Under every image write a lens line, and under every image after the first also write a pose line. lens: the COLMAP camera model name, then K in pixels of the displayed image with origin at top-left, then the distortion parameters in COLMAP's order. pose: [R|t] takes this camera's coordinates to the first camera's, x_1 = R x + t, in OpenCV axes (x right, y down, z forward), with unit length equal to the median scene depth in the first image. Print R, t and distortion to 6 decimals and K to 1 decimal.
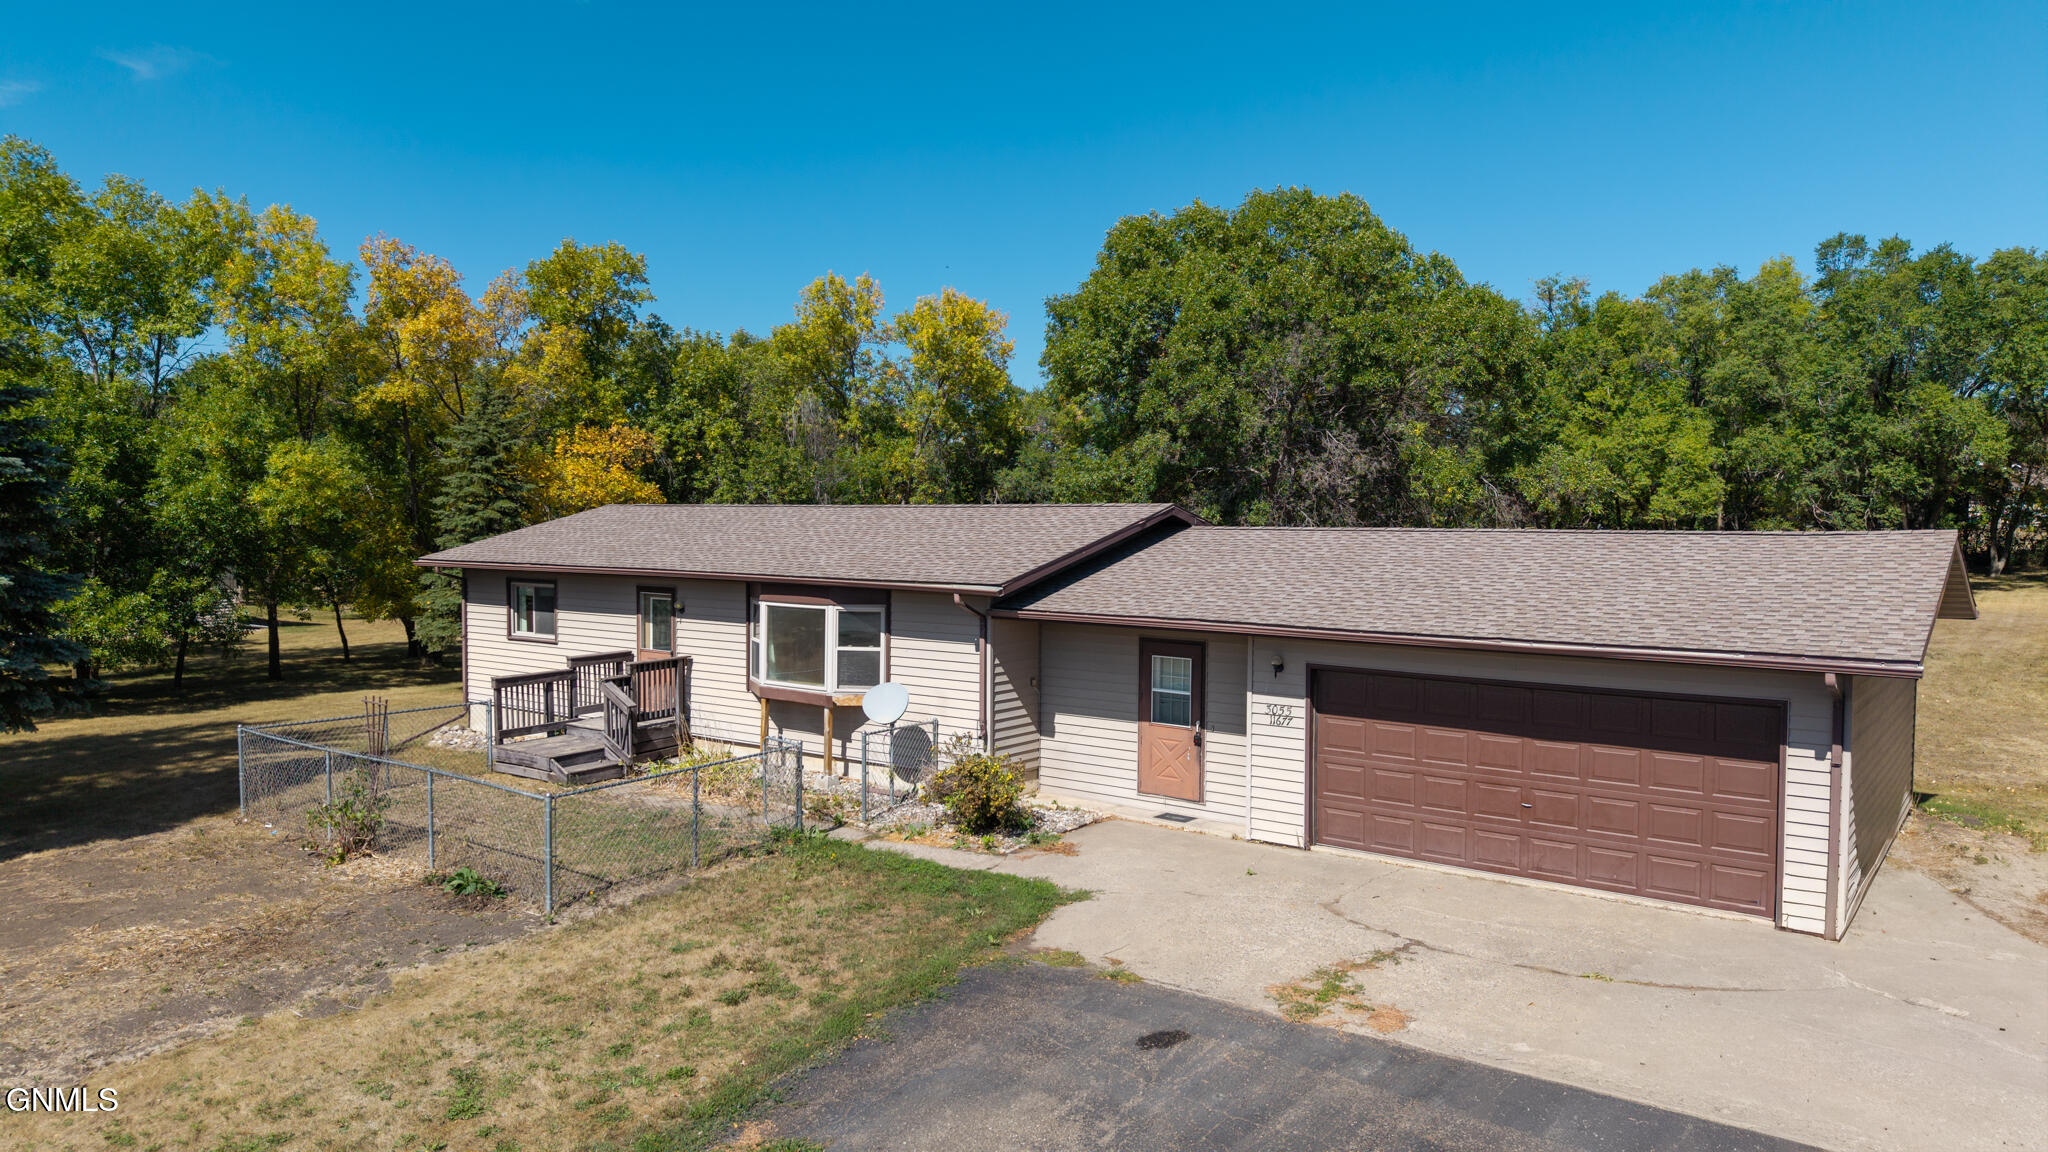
lens RADIAL K [[1360.0, 0, 1073.3], [0, 1360.0, 554.1], [0, 0, 1]] dist [0.065991, -0.102641]
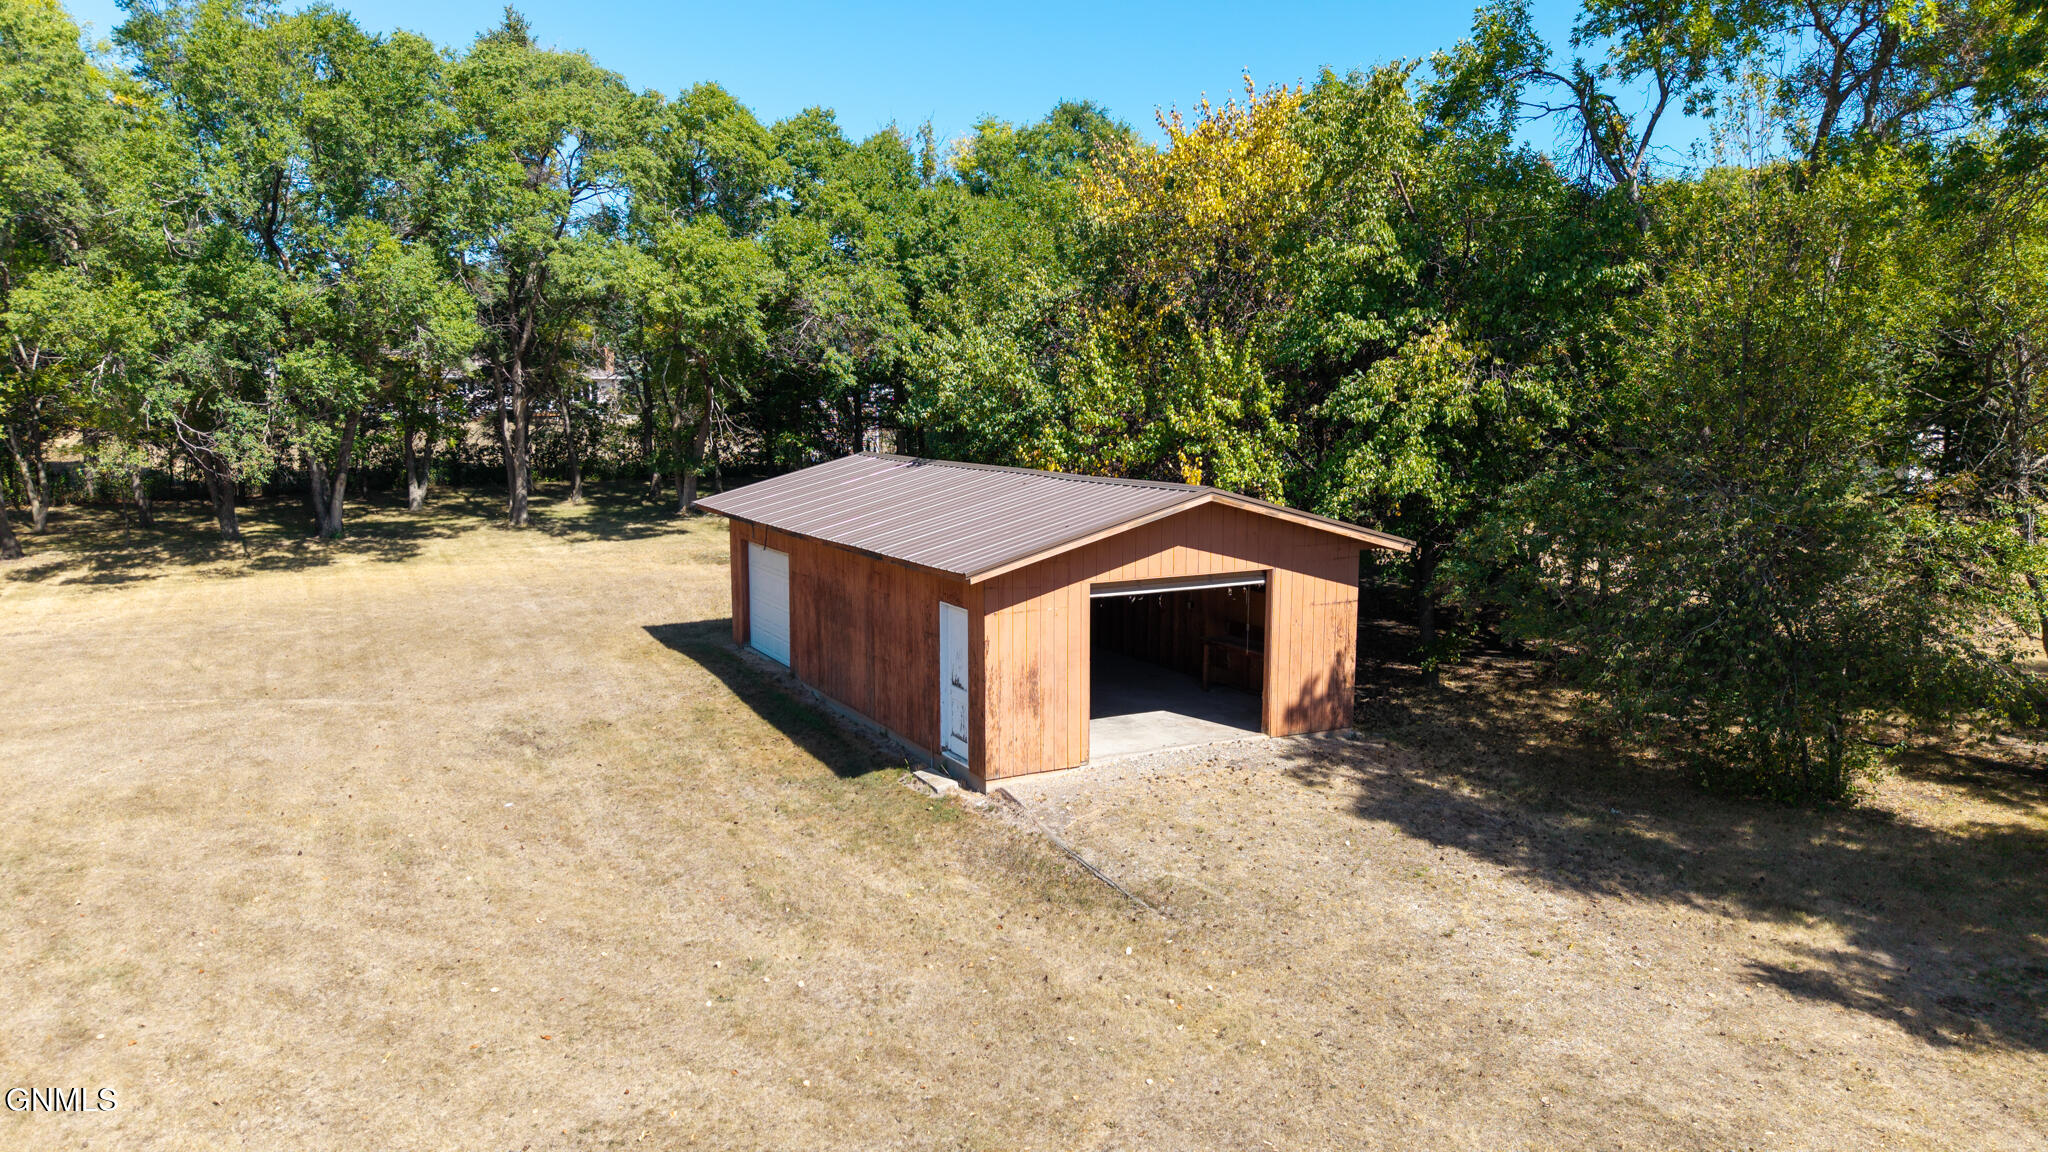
lens RADIAL K [[1434.4, 0, 1023.2], [0, 1434.4, 597.7], [0, 0, 1]] dist [-0.001407, 0.001311]
pose [[0.456724, -0.125876, 0.880658, 0.522389], [0.022132, 0.991240, 0.130204, -0.099844], [-0.889333, -0.039977, 0.455509, 1.291658]]
